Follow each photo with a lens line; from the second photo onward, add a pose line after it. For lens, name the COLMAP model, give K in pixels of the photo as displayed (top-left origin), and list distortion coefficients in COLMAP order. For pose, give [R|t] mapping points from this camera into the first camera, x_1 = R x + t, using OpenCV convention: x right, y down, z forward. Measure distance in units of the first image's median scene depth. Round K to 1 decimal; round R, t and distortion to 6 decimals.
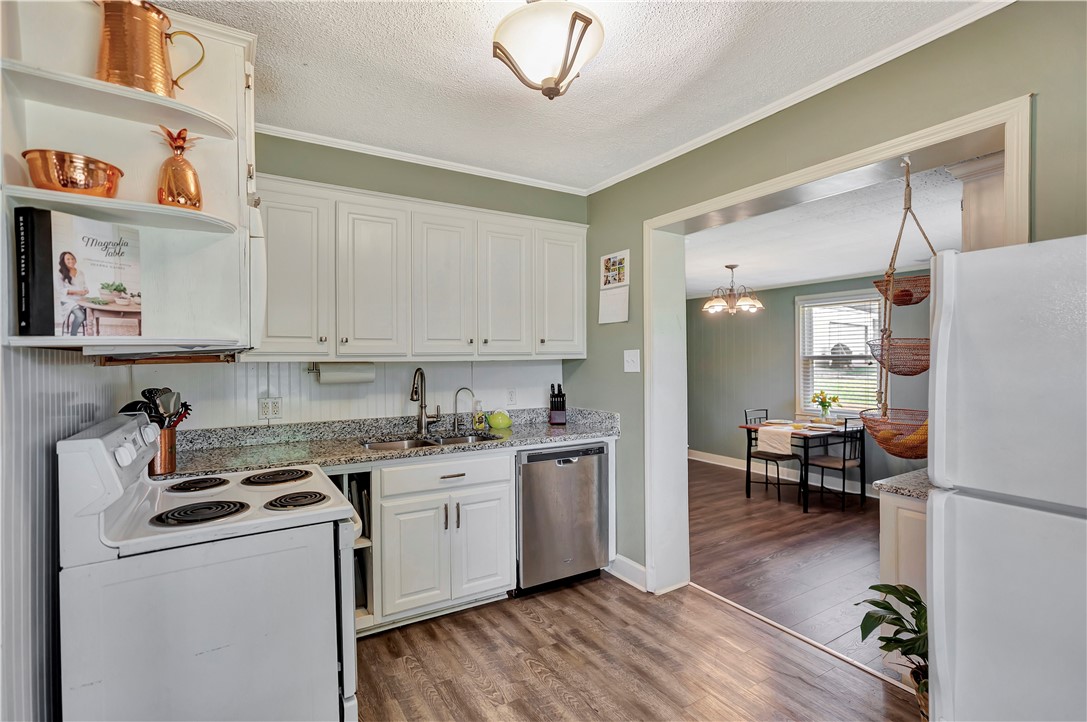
lens RADIAL K [[507.6, 0, 548.9], [0, 507.6, 368.8], [0, 0, 1]] dist [-0.021390, 0.017593]
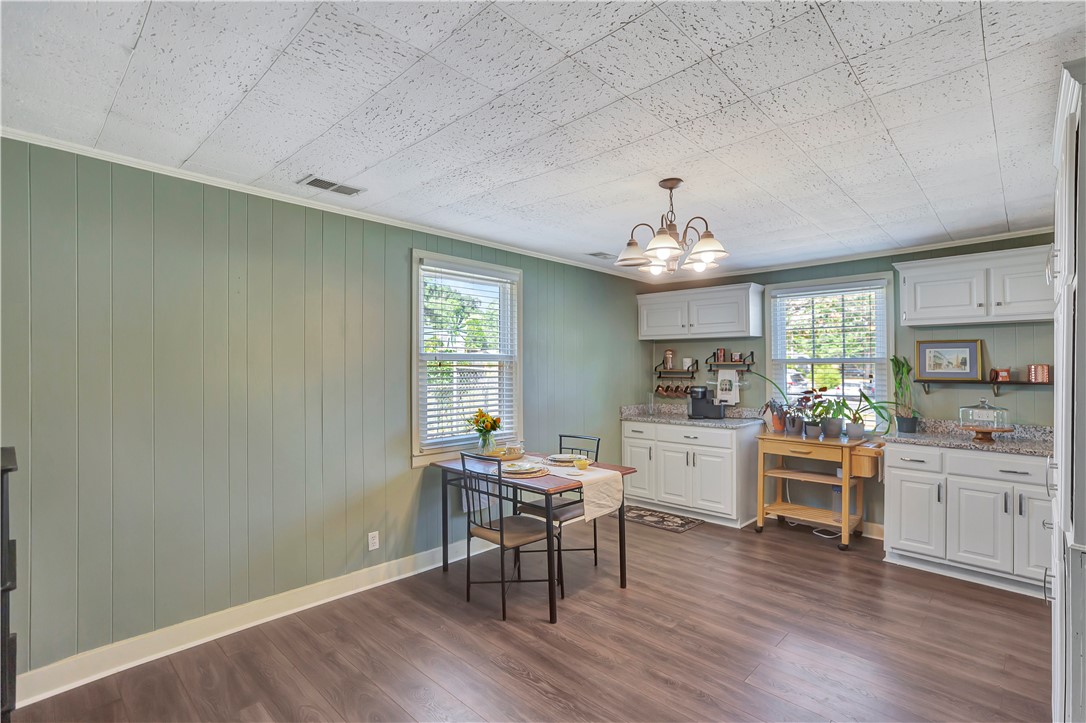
lens RADIAL K [[507.1, 0, 536.5], [0, 507.1, 370.8], [0, 0, 1]] dist [-0.021390, 0.017593]
pose [[-0.208610, -0.001330, 0.977998, -0.195184], [0.016710, 0.999848, 0.004924, -0.010716], [-0.977856, 0.017369, -0.208556, 1.921586]]
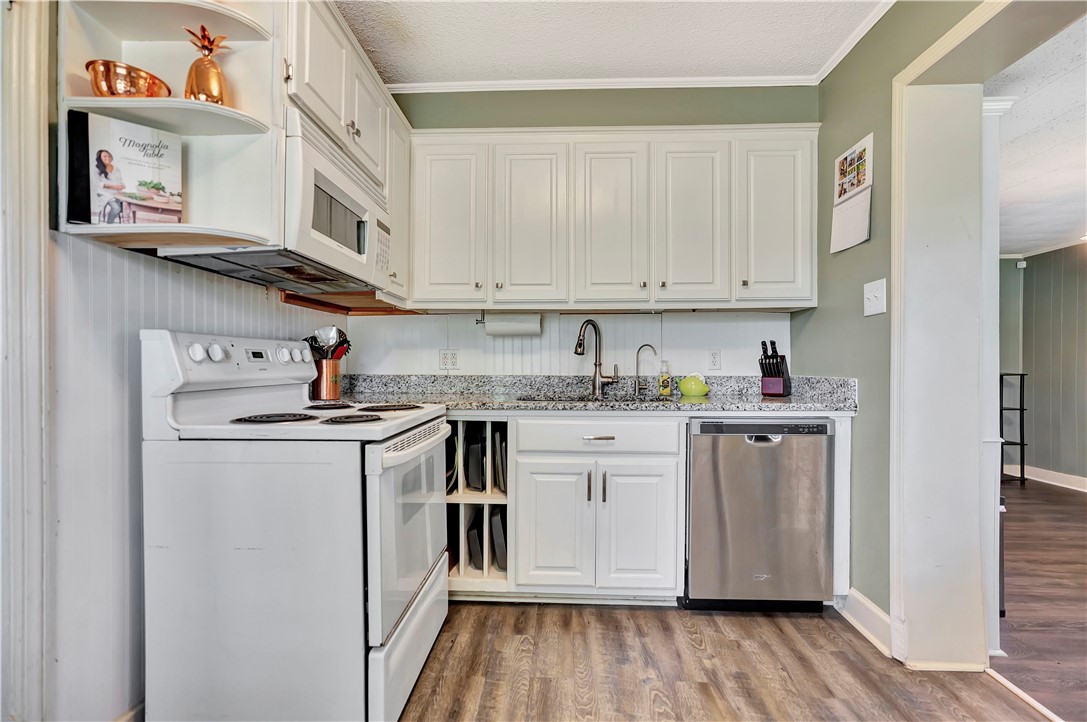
lens RADIAL K [[507.6, 0, 551.8], [0, 507.6, 358.6], [0, 0, 1]] dist [-0.021390, 0.017593]
pose [[0.833103, 0.002259, -0.553113, 0.174691], [-0.016532, 0.999647, -0.020818, 0.083616], [0.552870, 0.026488, 0.832846, 0.217897]]
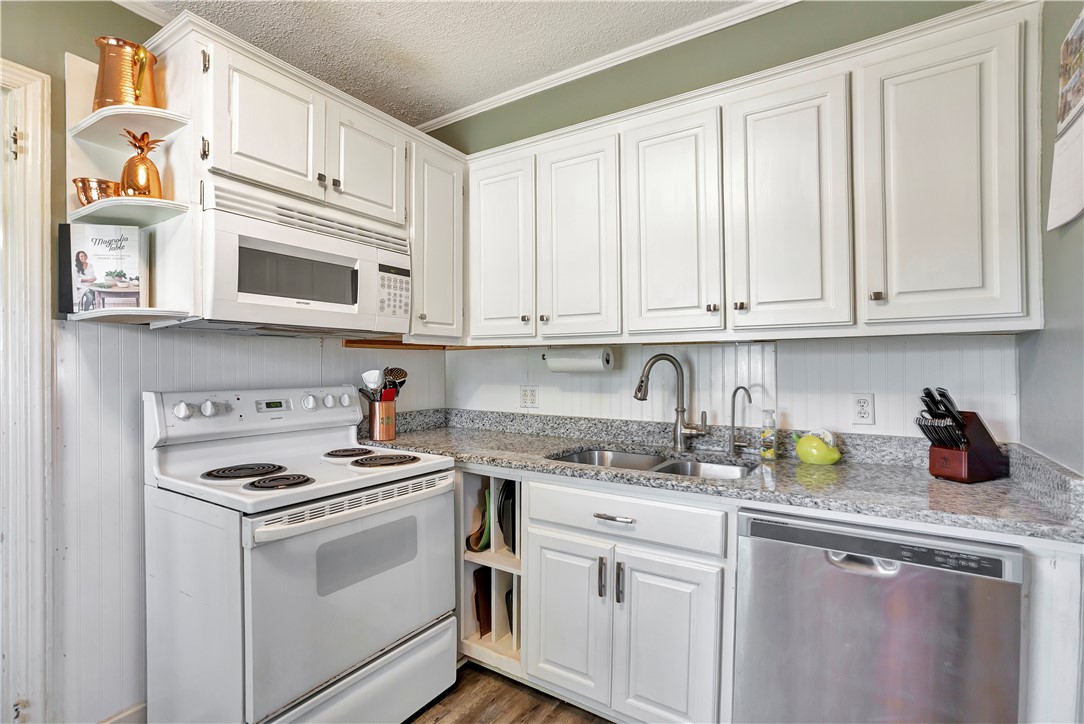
lens RADIAL K [[506.2, 0, 550.4], [0, 506.2, 372.4], [0, 0, 1]] dist [-0.021390, 0.017593]
pose [[0.430748, 0.015936, -0.902332, 0.291928], [-0.020914, 0.999752, 0.007673, 0.021303], [0.902230, 0.015566, 0.430974, 0.545681]]
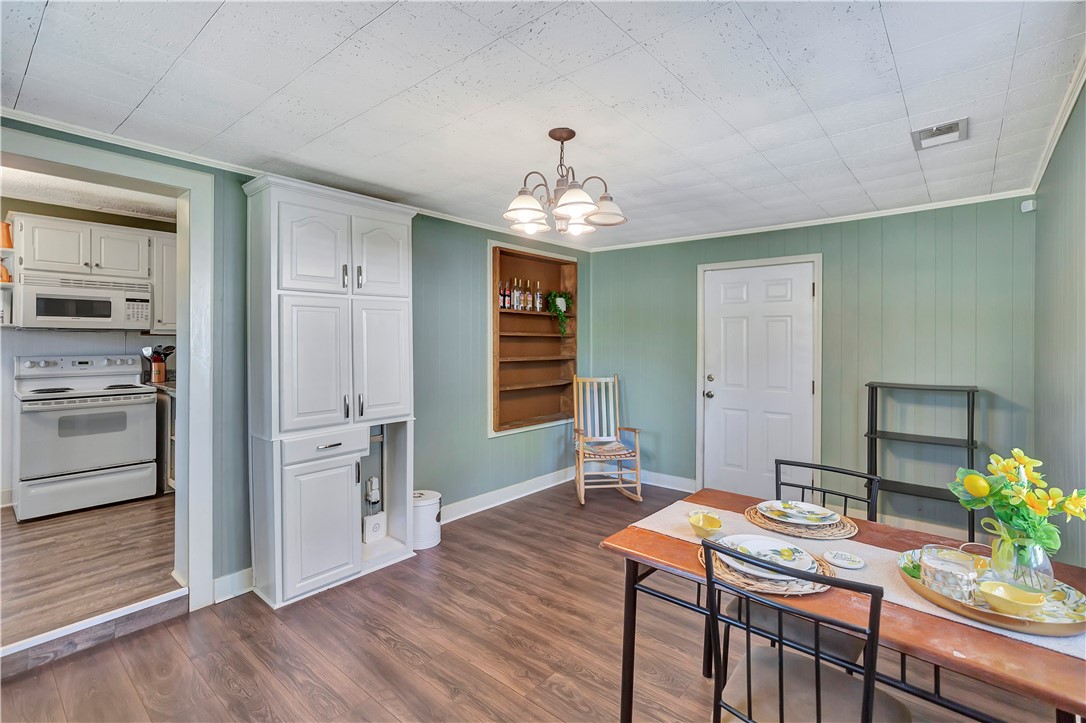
lens RADIAL K [[507.1, 0, 551.6], [0, 507.1, 339.7], [0, 0, 1]] dist [-0.021390, 0.017593]
pose [[0.297606, -0.000934, -0.954688, 1.256210], [-0.017872, 0.999819, -0.006550, -0.003473], [0.954521, 0.019011, 0.297536, 1.303536]]
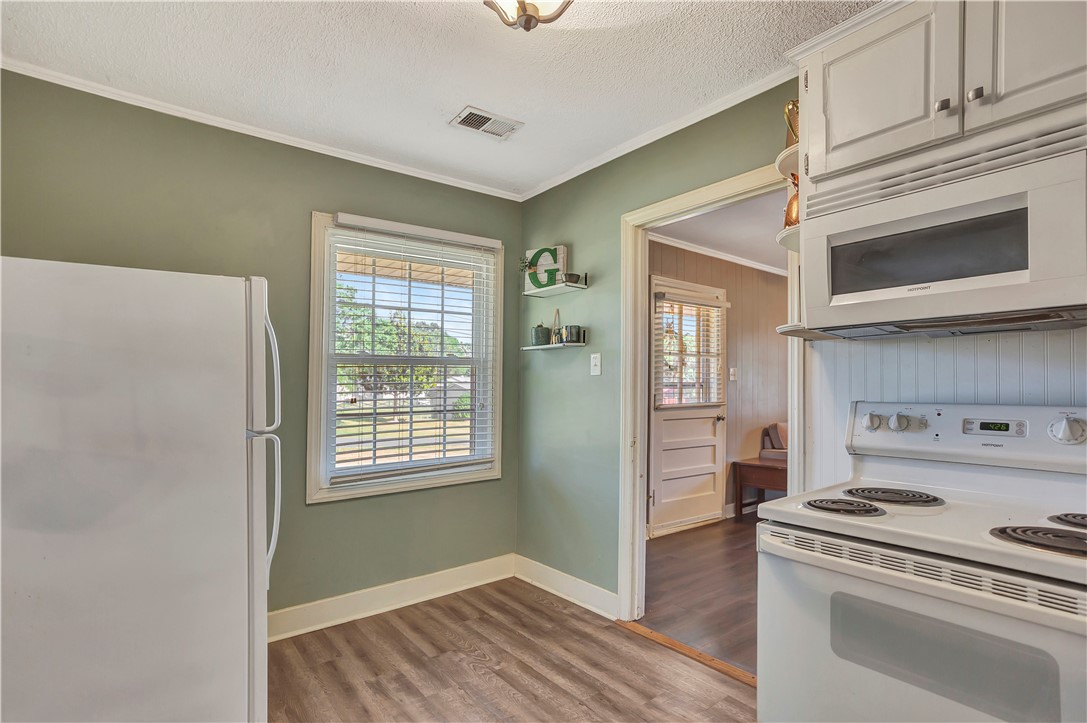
lens RADIAL K [[533.6, 0, 542.5], [0, 533.6, 385.7], [0, 0, 1]] dist [0.001775, 0.003877]
pose [[-0.994211, 0.007425, -0.107187, 0.039122], [0.005591, 0.999833, 0.017396, 0.026033], [0.107299, 0.016696, -0.994087, 0.937311]]
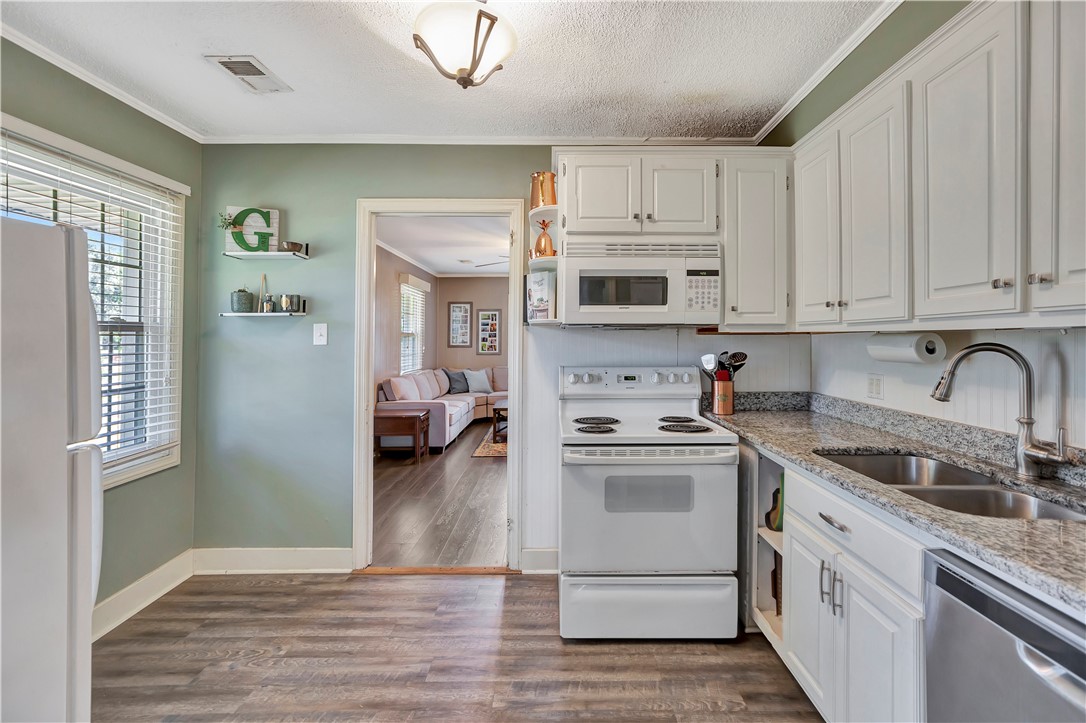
lens RADIAL K [[507.1, 0, 557.2], [0, 507.1, 343.2], [0, 0, 1]] dist [-0.021390, 0.017593]
pose [[-0.523850, 0.010307, -0.851748, 0.402307], [-0.014479, 0.999675, 0.021002, -0.004503], [0.851688, 0.023334, -0.523530, 0.858215]]
